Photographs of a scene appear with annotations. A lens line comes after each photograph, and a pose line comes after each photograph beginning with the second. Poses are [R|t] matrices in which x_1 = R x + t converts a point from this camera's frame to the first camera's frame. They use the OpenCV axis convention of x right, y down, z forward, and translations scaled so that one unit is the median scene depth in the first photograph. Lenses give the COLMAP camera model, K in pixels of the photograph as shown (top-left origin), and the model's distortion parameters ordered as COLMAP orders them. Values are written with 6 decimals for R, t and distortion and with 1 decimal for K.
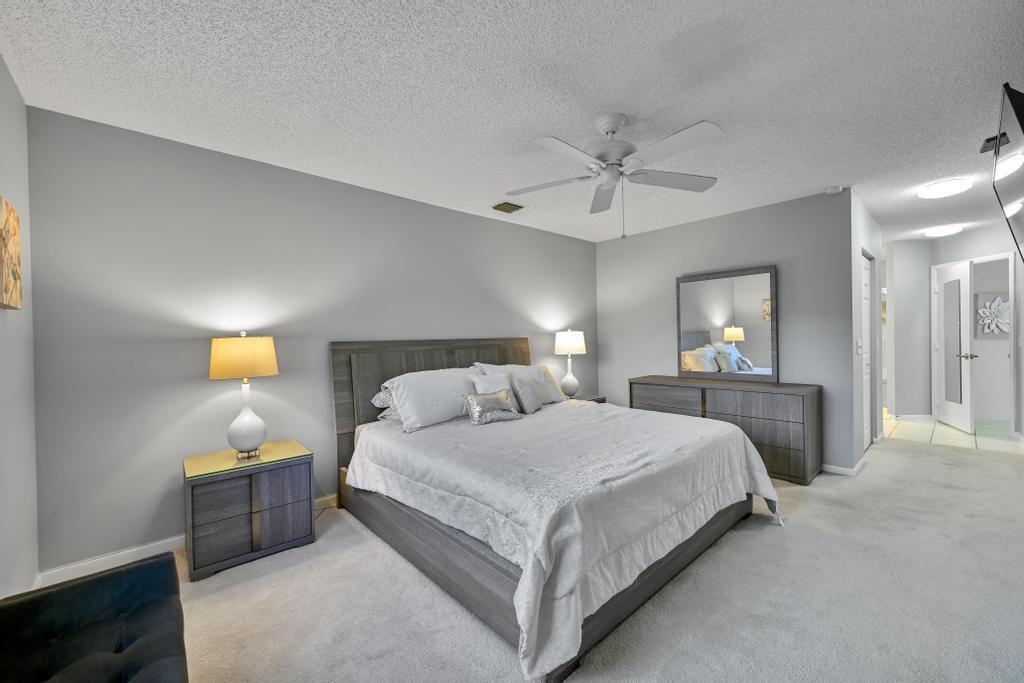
lens RADIAL K [[404.2, 0, 512.0], [0, 404.2, 341.5], [0, 0, 1]] dist [-0.000607, 0.000115]
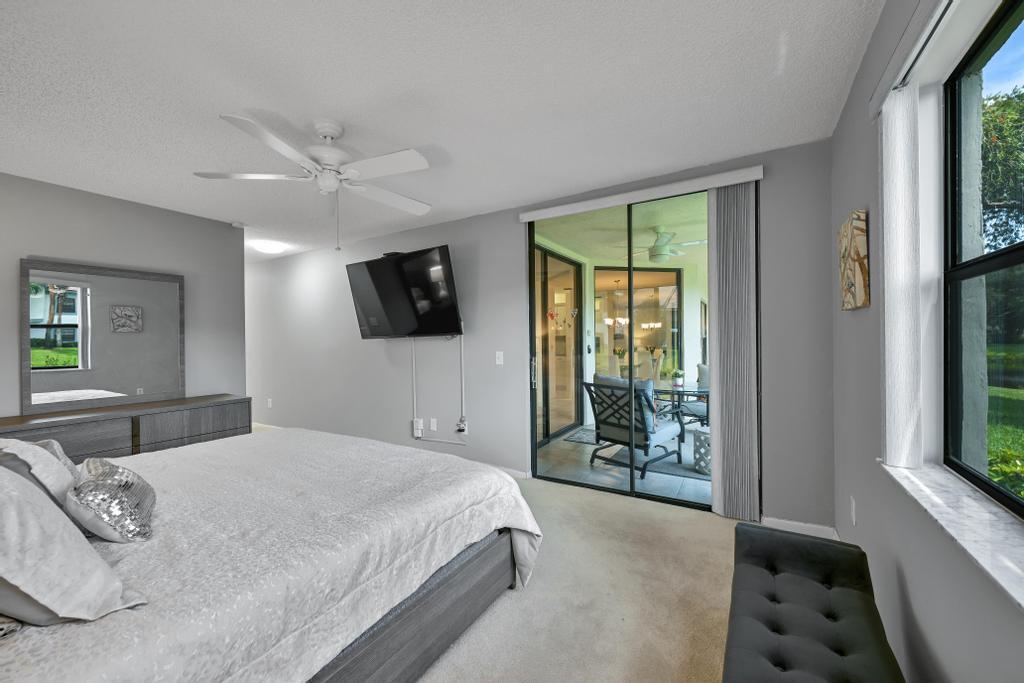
lens RADIAL K [[401.7, 0, 512.0], [0, 401.7, 341.5], [0, 0, 1]] dist [-0.001028, -0.000081]
pose [[-0.280512, 0.021135, 0.959618, -0.615557], [0.031629, 0.999418, -0.012766, 0.005841], [-0.959329, 0.026770, -0.281018, 0.675537]]
